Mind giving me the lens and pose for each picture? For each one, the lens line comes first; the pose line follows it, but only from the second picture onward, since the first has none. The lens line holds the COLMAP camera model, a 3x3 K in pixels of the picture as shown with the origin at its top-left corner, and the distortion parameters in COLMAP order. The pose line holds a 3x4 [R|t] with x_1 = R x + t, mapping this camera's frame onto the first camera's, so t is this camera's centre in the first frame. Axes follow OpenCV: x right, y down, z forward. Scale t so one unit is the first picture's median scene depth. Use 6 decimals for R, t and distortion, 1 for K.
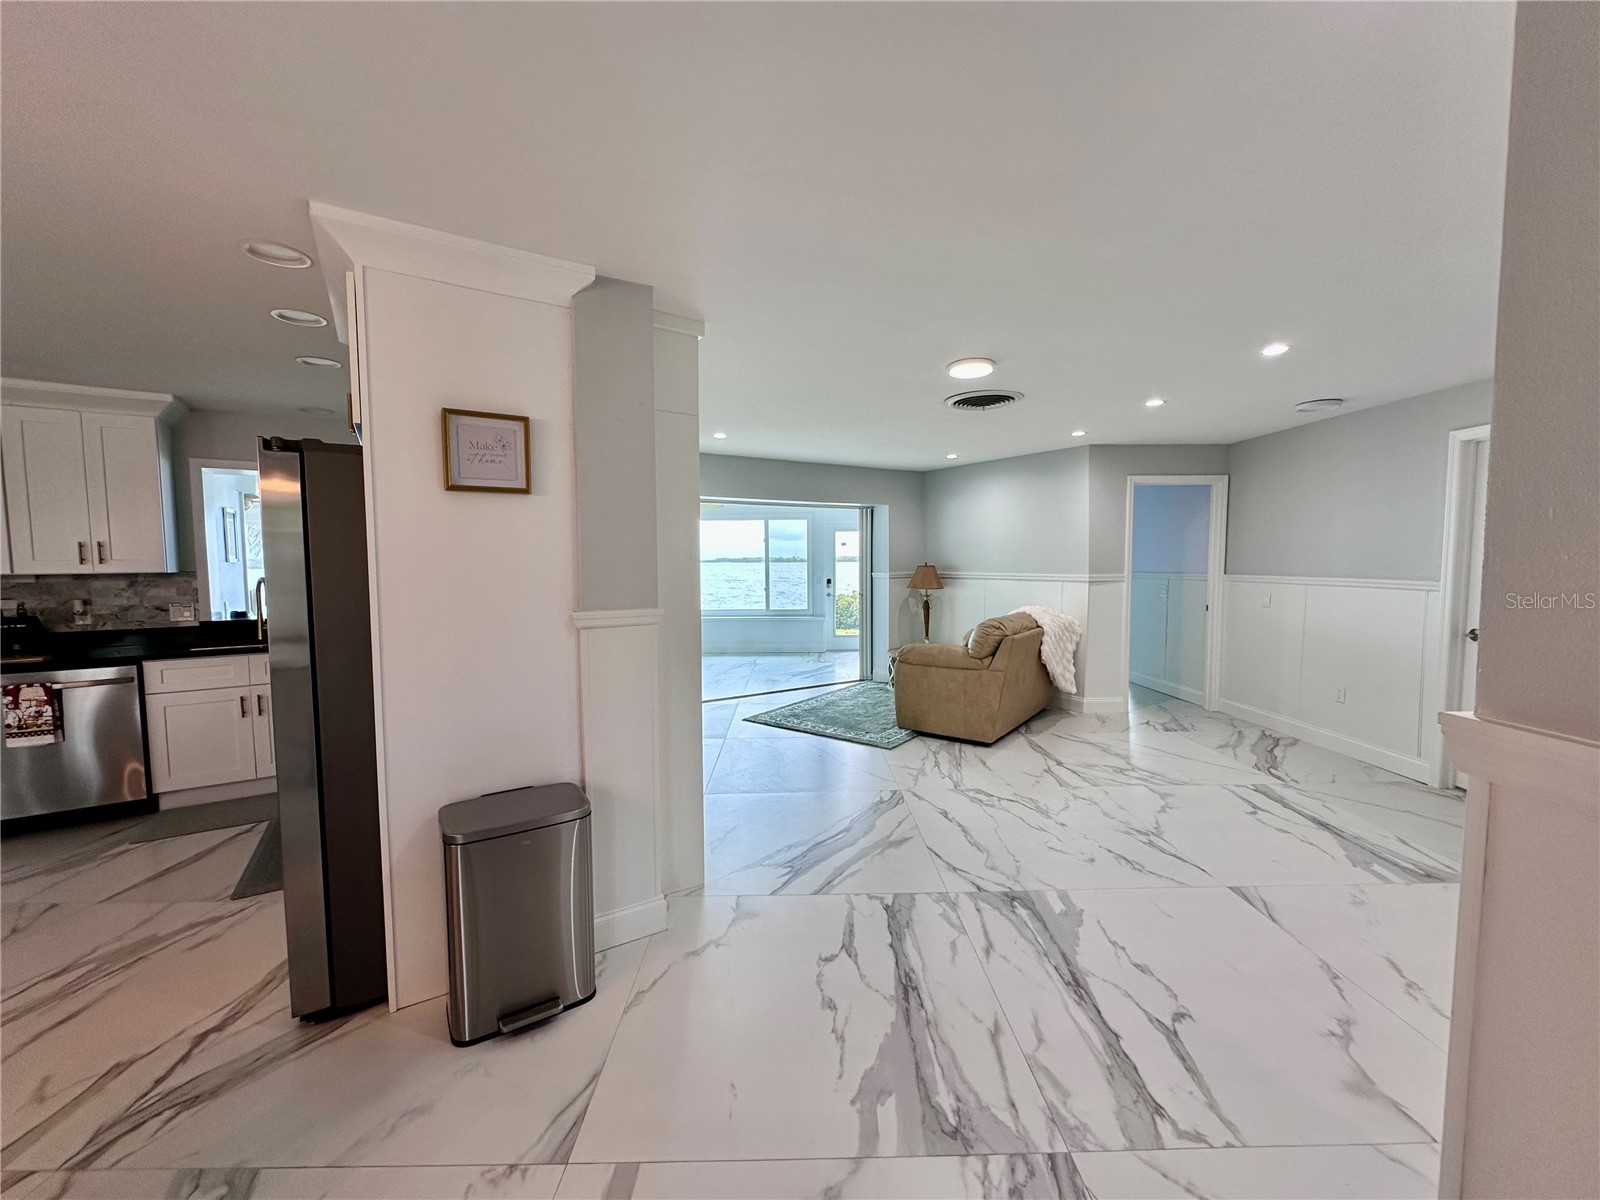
lens RADIAL K [[637.3, 0, 798.4], [0, 637.3, 602.8], [0, 0, 1]] dist [-0.005162, 0.001565]
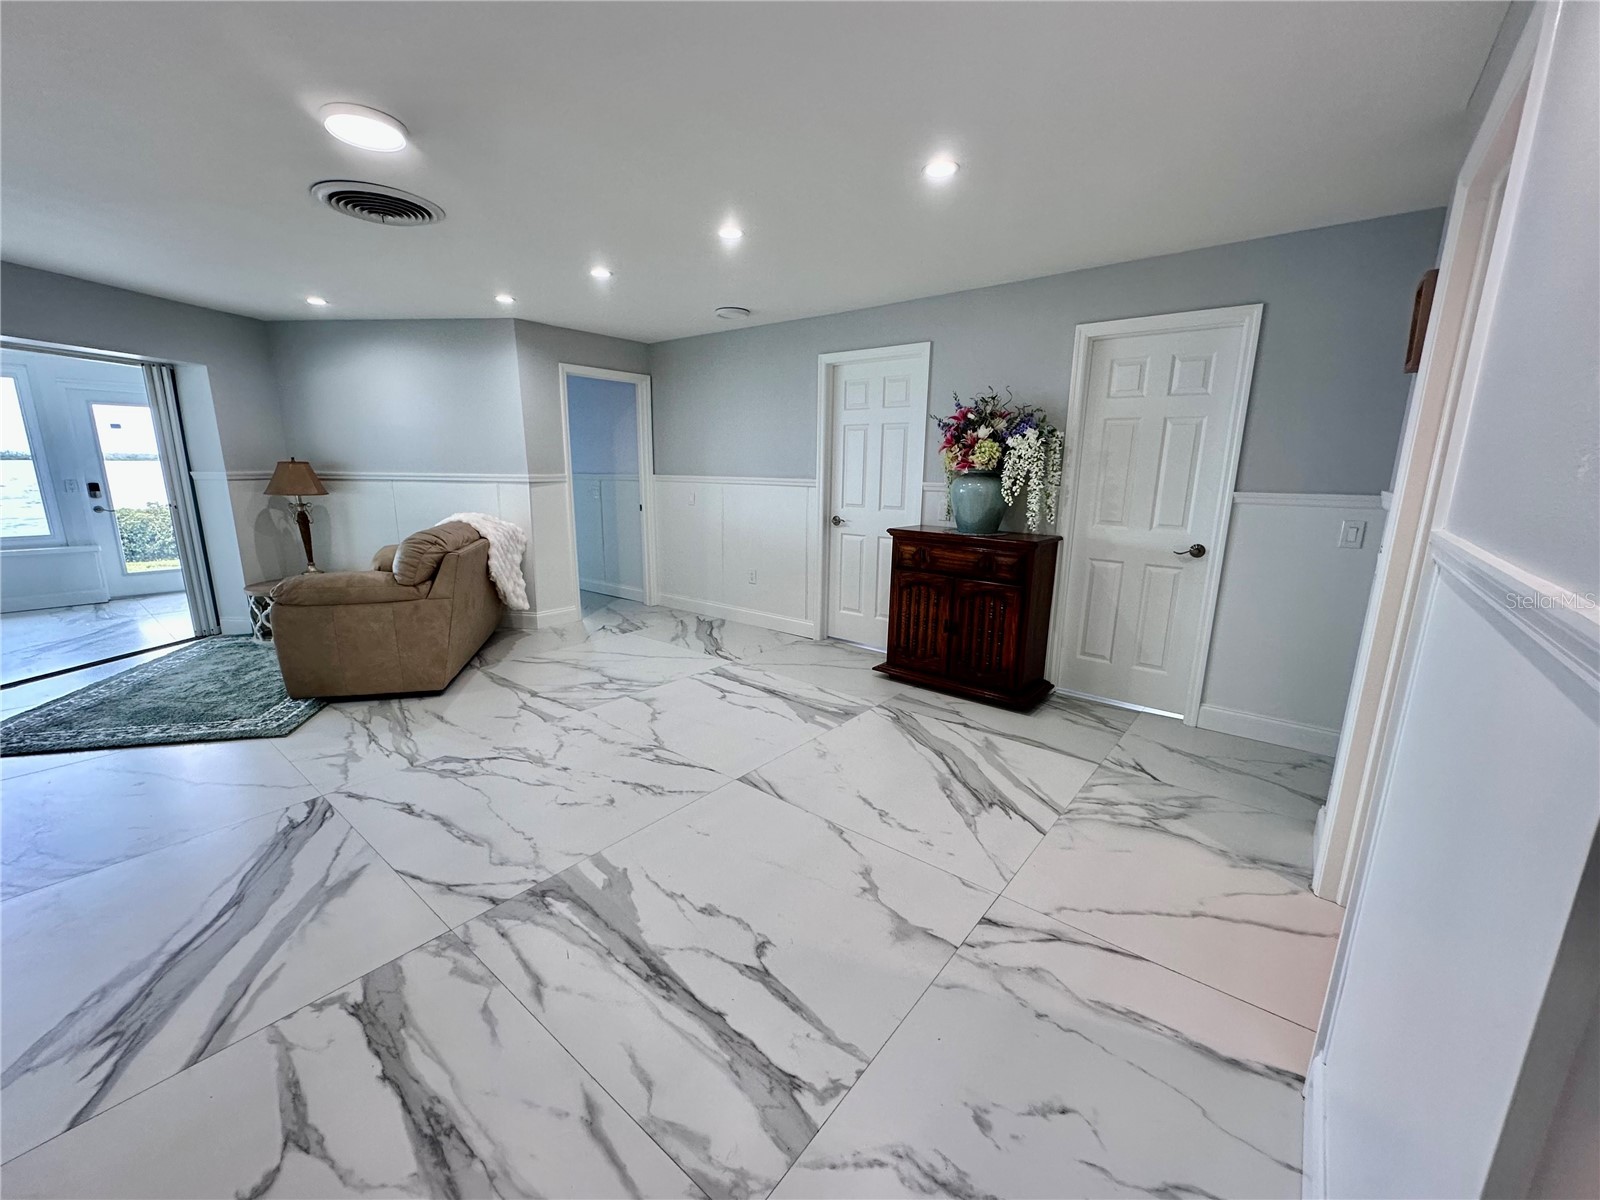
lens RADIAL K [[637.3, 0, 799.7], [0, 637.3, 602.2], [0, 0, 1]] dist [-0.005162, 0.001565]
pose [[0.636152, -0.146857, 0.757459, 0.002637], [0.035015, 0.986202, 0.161798, 0.001633], [-0.770769, -0.076406, 0.632517, 0.219718]]
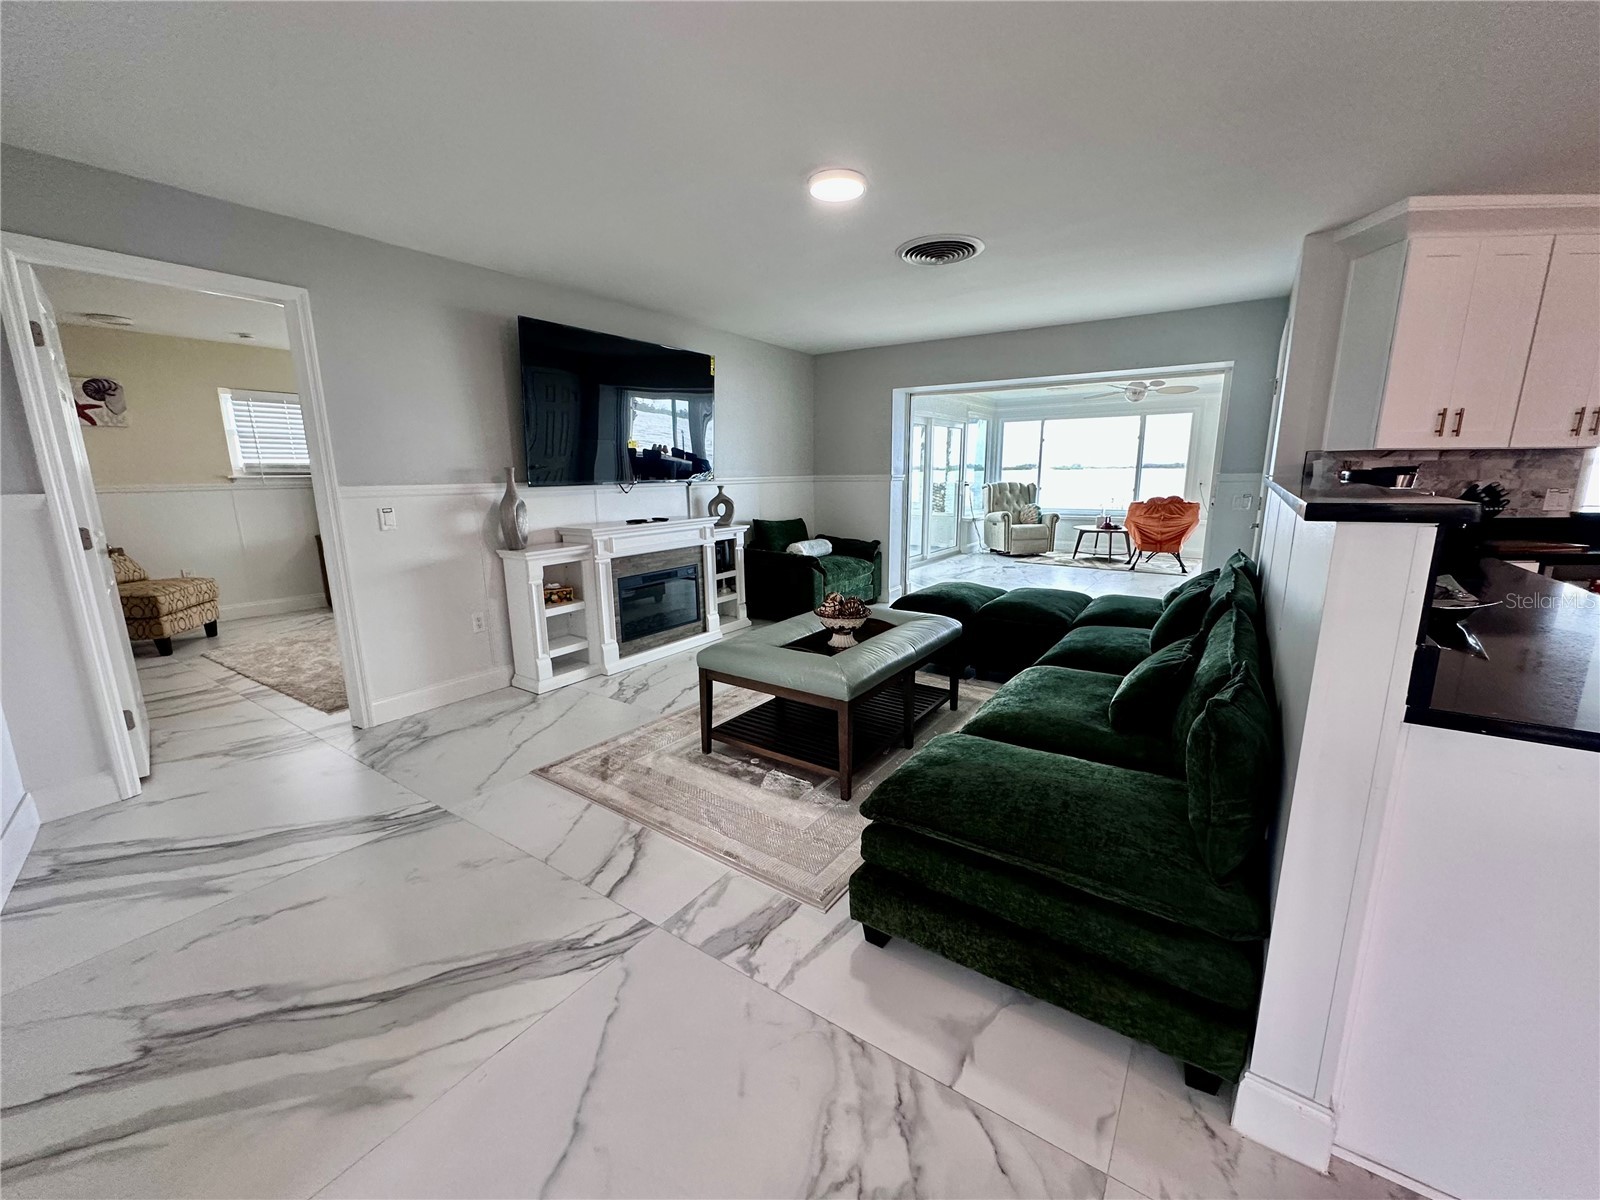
lens RADIAL K [[637.3, 0, 803.2], [0, 637.3, 604.8], [0, 0, 1]] dist [-0.005162, 0.001565]
pose [[0.823155, 0.116932, -0.555646, -1.451249], [-0.034391, 0.987037, 0.156767, 0.059862], [0.566774, -0.109935, 0.816506, -0.252643]]
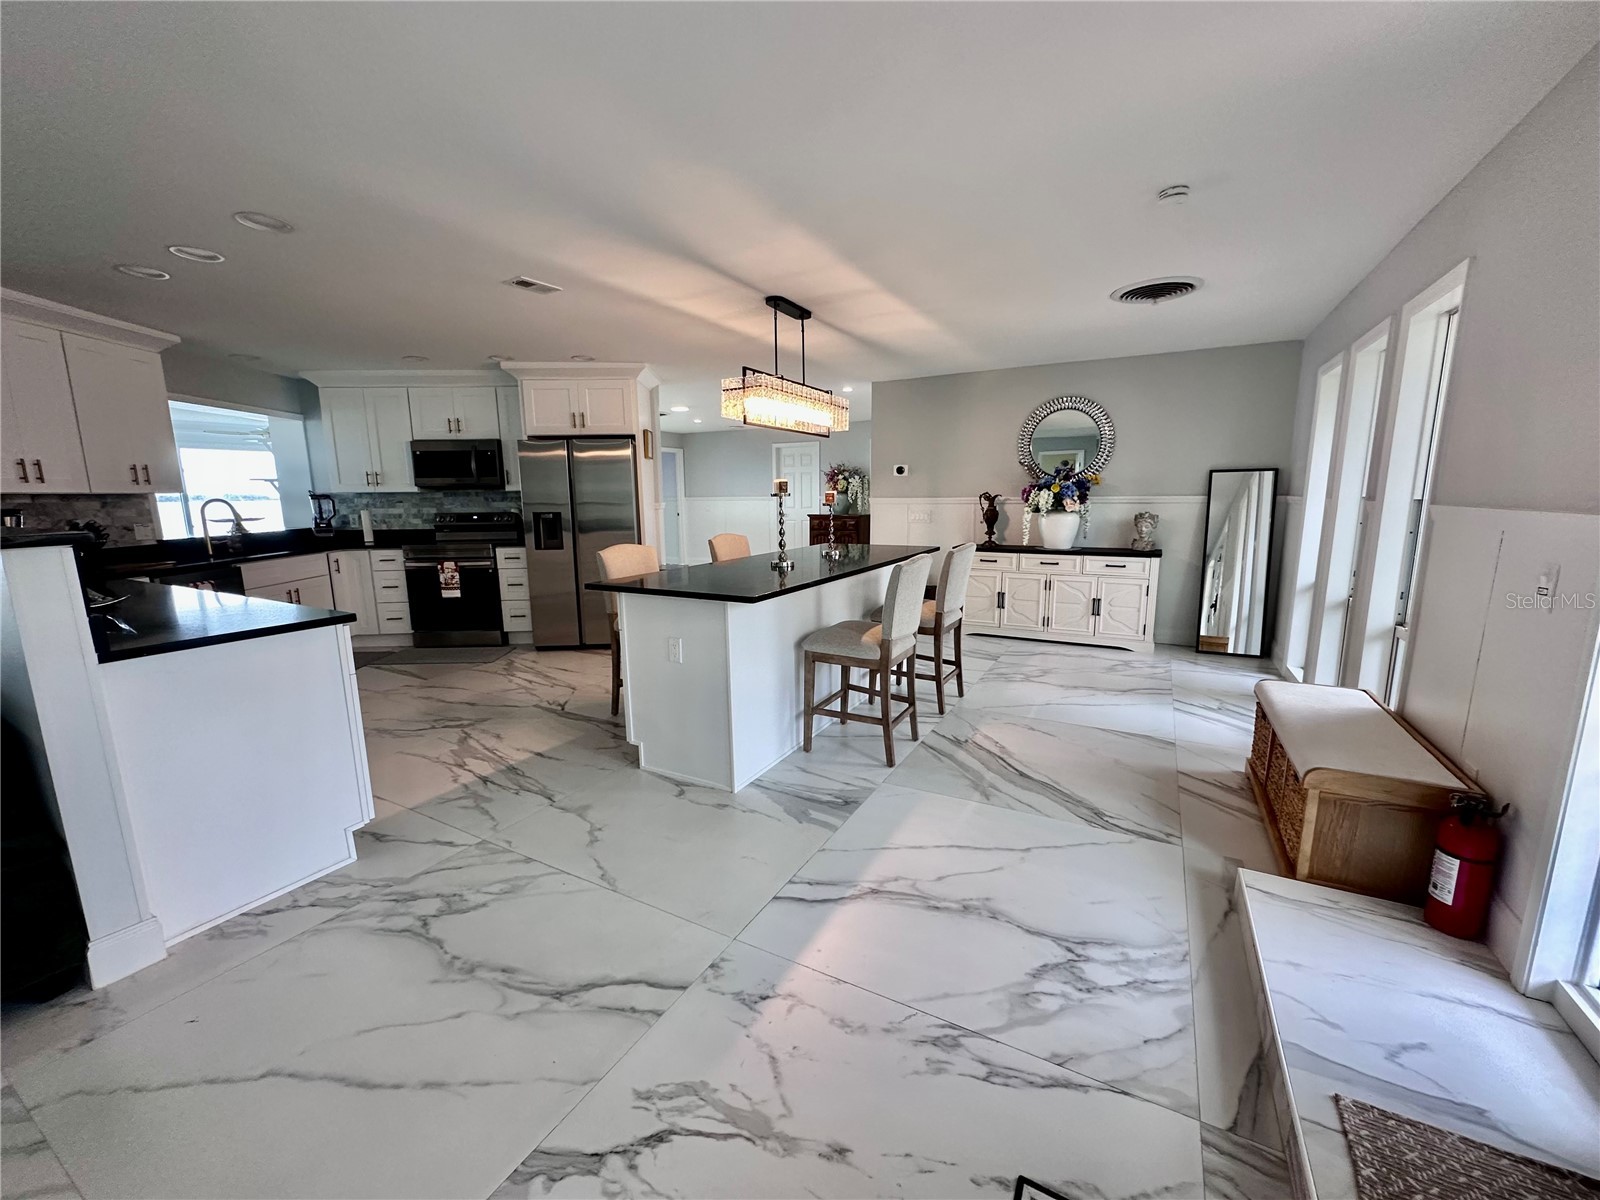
lens RADIAL K [[637.3, 0, 799.5], [0, 637.3, 603.2], [0, 0, 1]] dist [-0.005162, 0.001565]
pose [[0.494212, -0.146874, 0.856844, -1.522578], [0.065620, 0.989115, 0.131699, 0.074113], [-0.866861, -0.008861, 0.498471, -0.562386]]
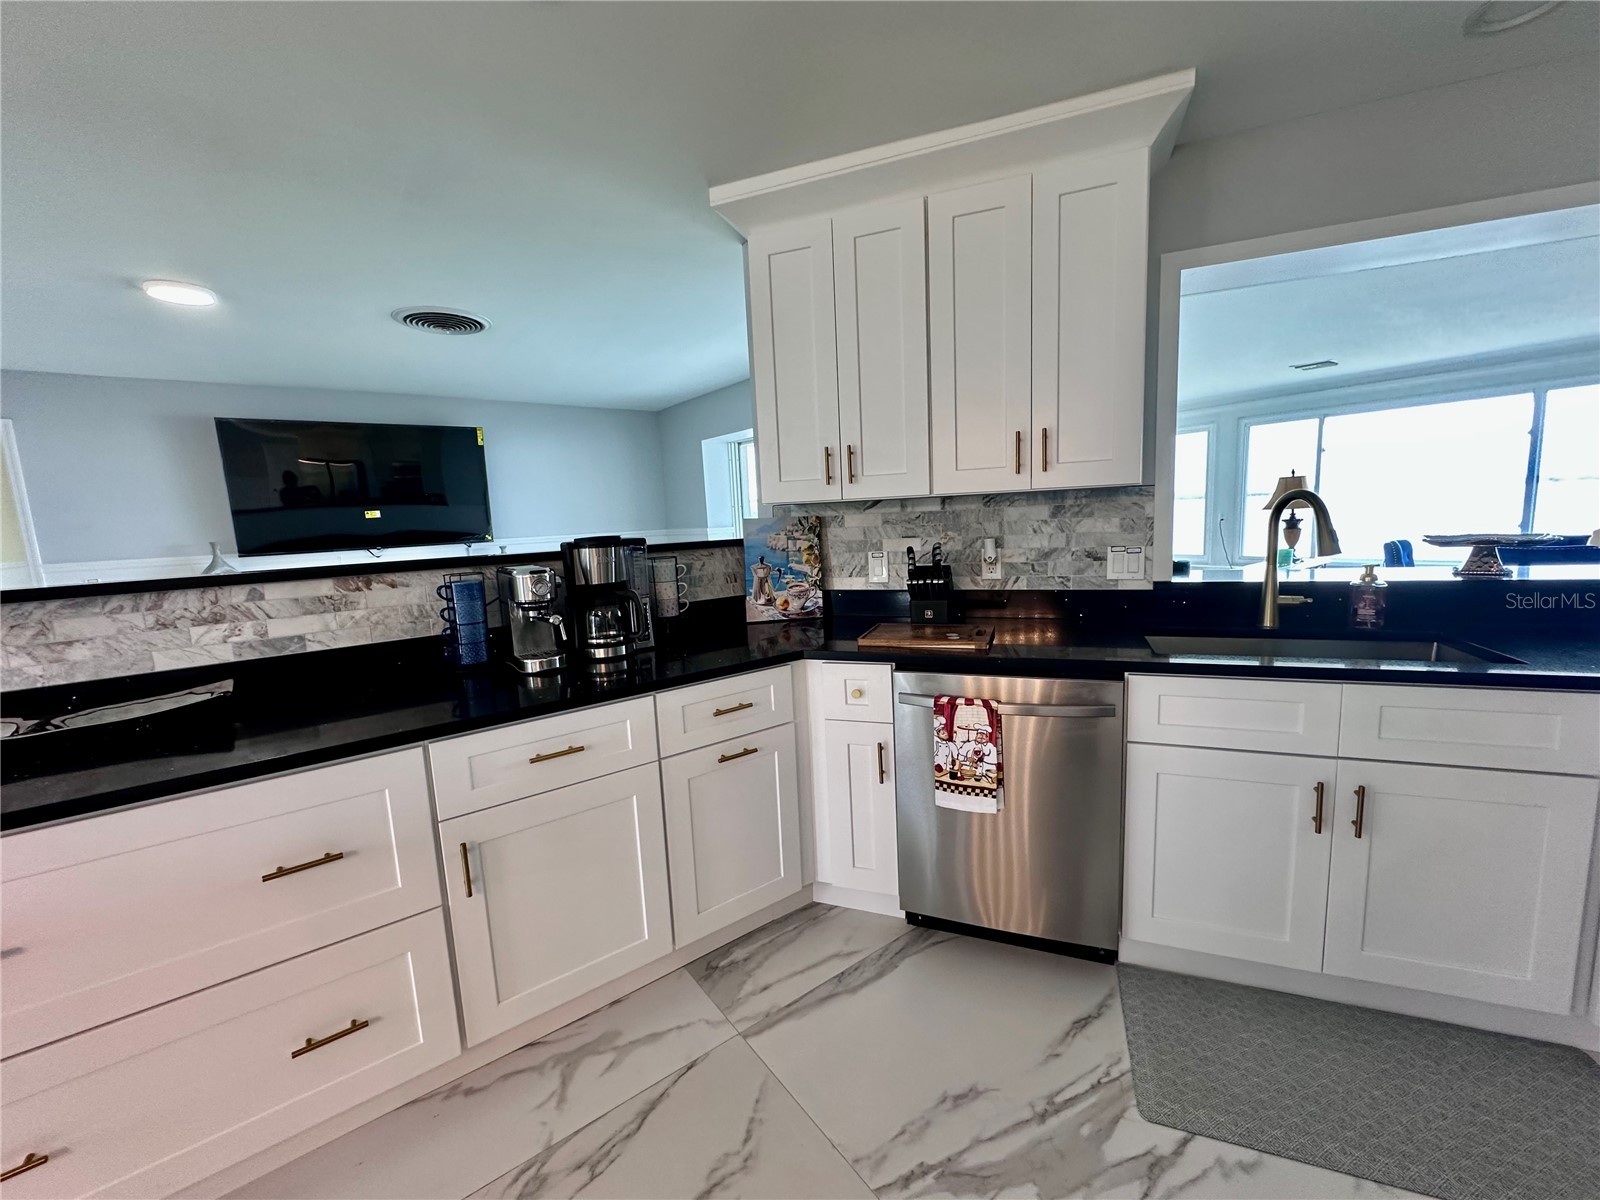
lens RADIAL K [[637.3, 0, 801.0], [0, 637.3, 603.1], [0, 0, 1]] dist [-0.005162, 0.001565]
pose [[0.589071, 0.090462, -0.803002, -0.780816], [-0.011060, 0.994524, 0.103925, -0.004703], [0.808006, -0.052338, 0.586846, 0.517248]]
